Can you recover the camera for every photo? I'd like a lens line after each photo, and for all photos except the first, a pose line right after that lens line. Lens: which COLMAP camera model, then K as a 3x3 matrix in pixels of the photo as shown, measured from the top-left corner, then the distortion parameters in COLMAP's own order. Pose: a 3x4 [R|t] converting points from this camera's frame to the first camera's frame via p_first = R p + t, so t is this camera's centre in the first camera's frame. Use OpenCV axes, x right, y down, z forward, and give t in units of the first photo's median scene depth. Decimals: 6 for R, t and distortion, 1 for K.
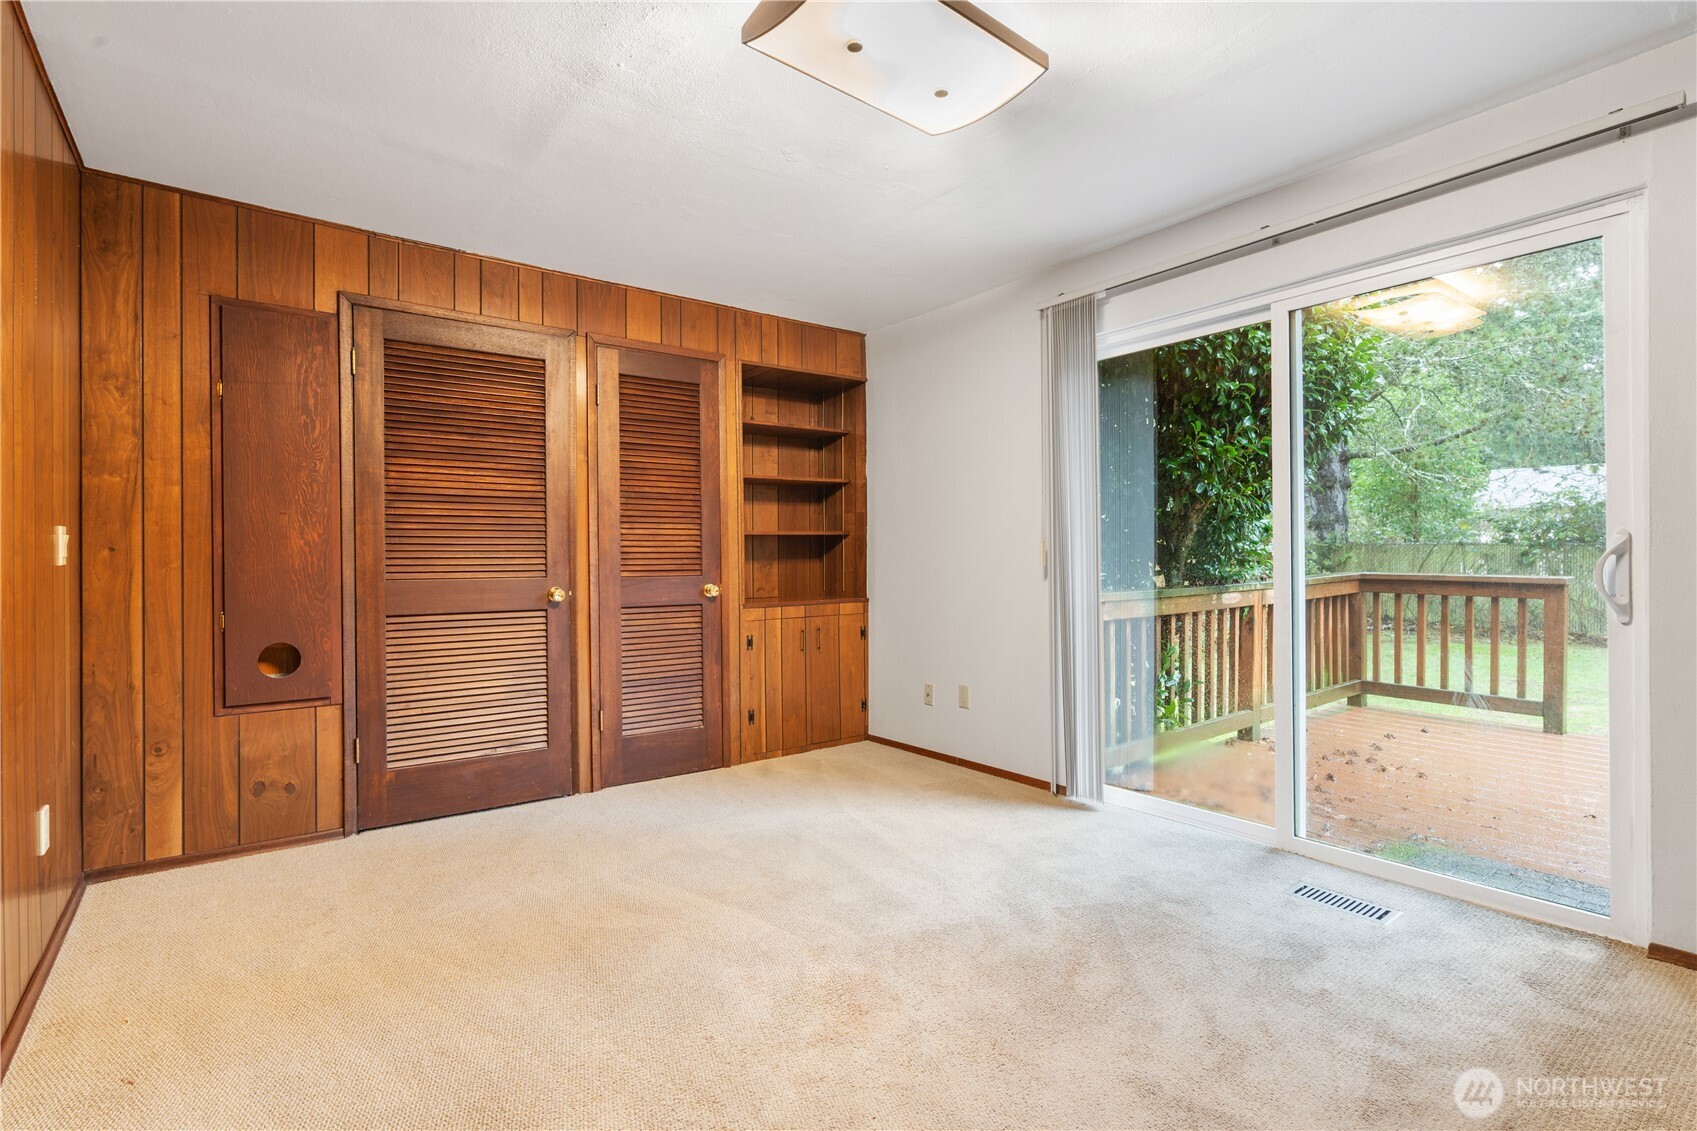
lens RADIAL K [[775.0, 0, 855.5], [0, 775.0, 562.7], [0, 0, 1]] dist [-0.007665, 0.002731]
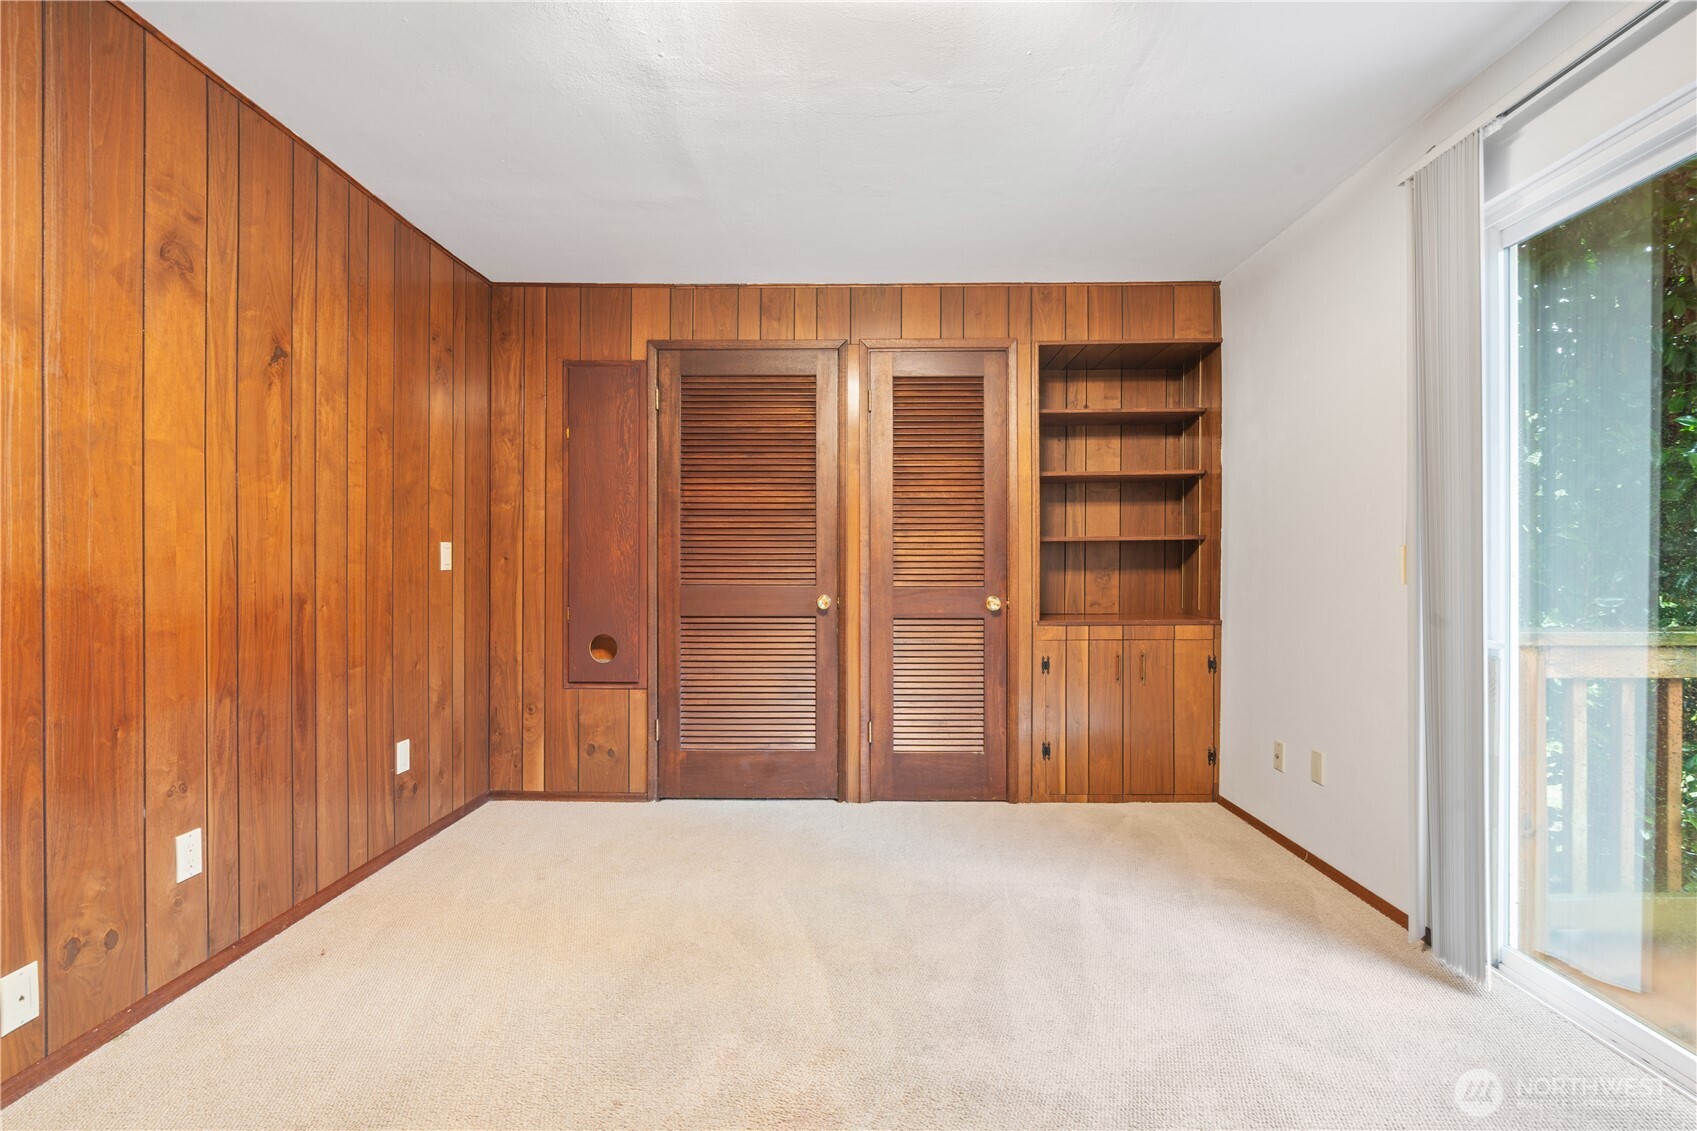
lens RADIAL K [[775.0, 0, 848.3], [0, 775.0, 572.8], [0, 0, 1]] dist [-0.007665, 0.002731]
pose [[0.793522, 0.011159, -0.608439, 0.262309], [-0.009376, 0.999937, 0.006111, -0.004564], [0.608469, 0.000855, 0.793577, 0.211420]]
